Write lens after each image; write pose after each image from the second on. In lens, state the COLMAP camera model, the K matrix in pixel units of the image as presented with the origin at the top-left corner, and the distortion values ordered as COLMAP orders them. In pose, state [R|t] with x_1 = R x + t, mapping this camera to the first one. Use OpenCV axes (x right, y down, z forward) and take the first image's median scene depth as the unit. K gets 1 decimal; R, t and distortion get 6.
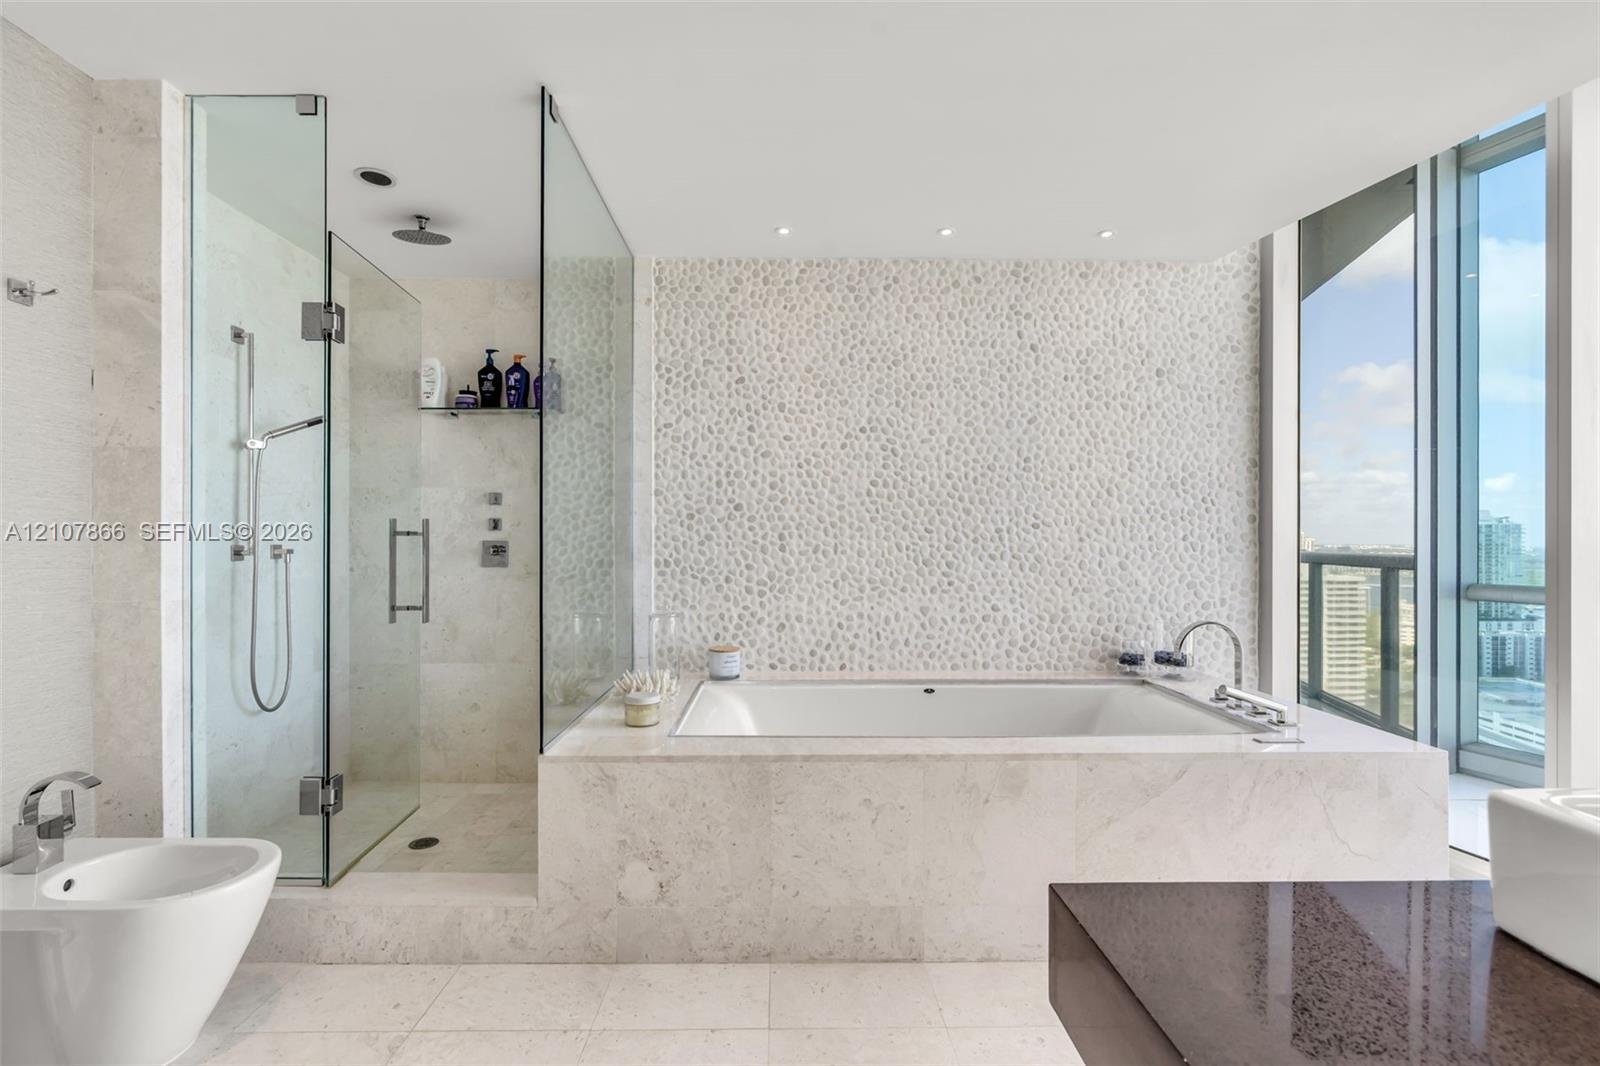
lens RADIAL K [[730.9, 0, 790.3], [0, 730.9, 540.5], [0, 0, 1]] dist [-0.006863, 0.000022]
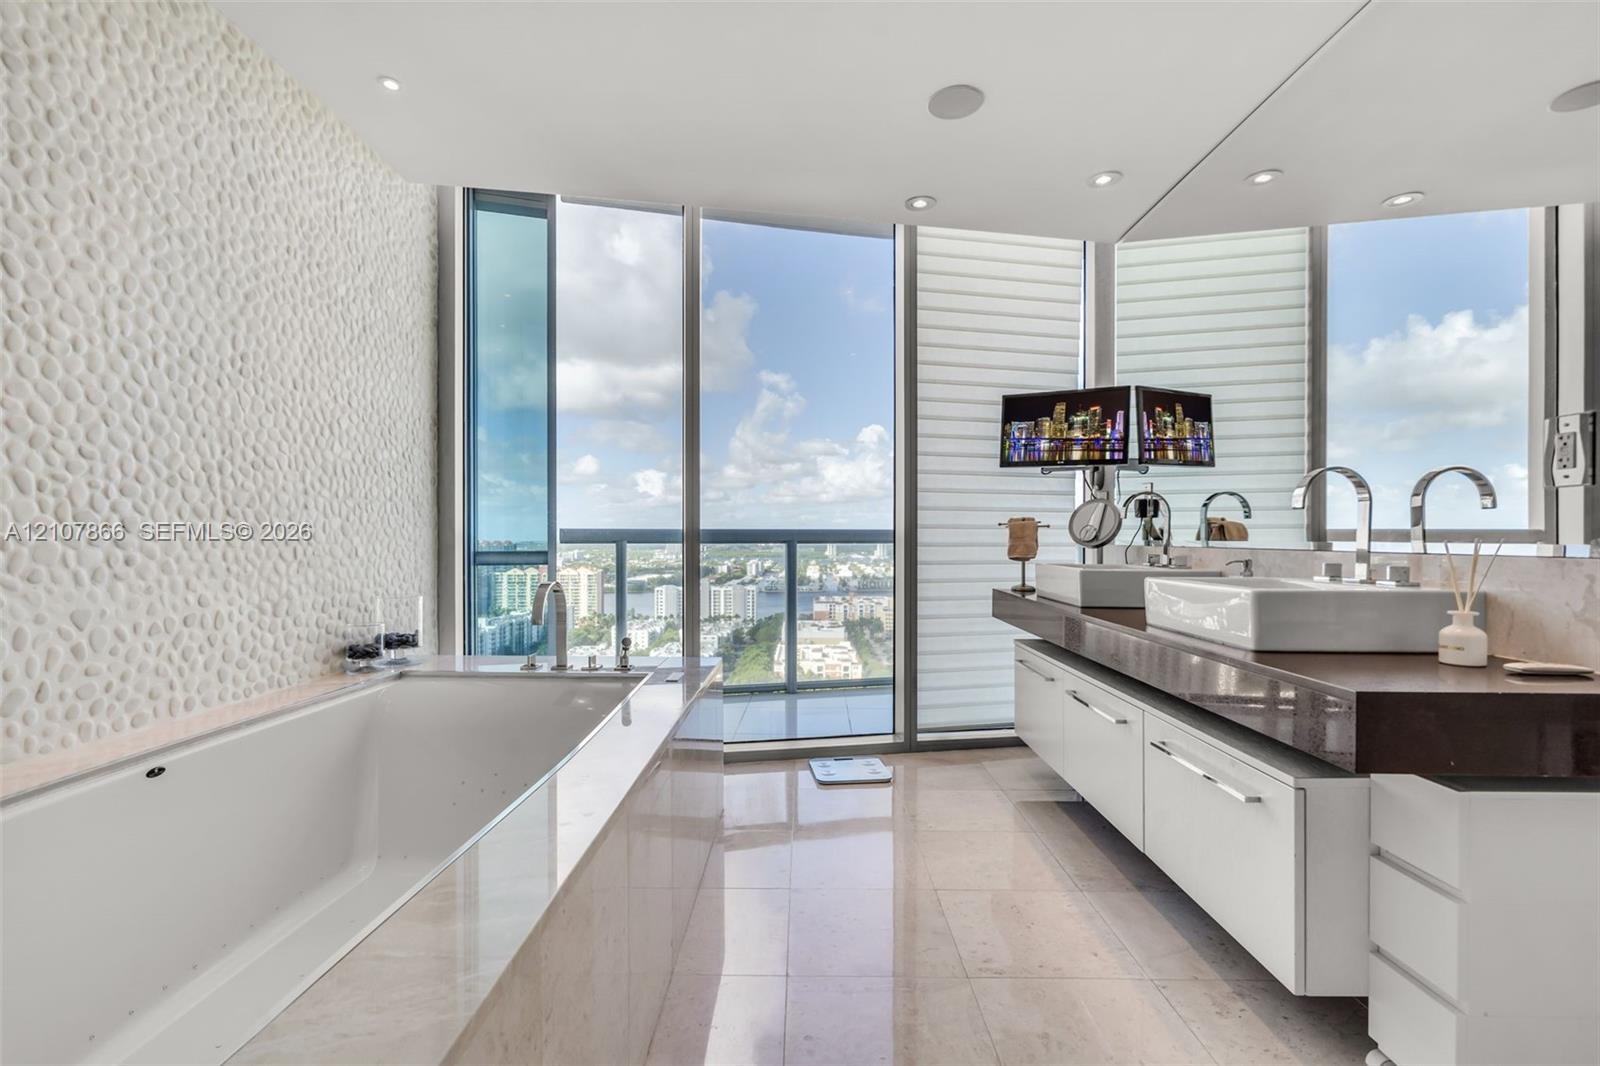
lens RADIAL K [[730.9, 0, 789.0], [0, 730.9, 543.0], [0, 0, 1]] dist [-0.006863, 0.000022]
pose [[0.027014, -0.005968, 0.999617, -0.280244], [-0.002768, 0.999978, 0.006045, 0.041850], [-0.999631, -0.002930, 0.026996, 0.521691]]
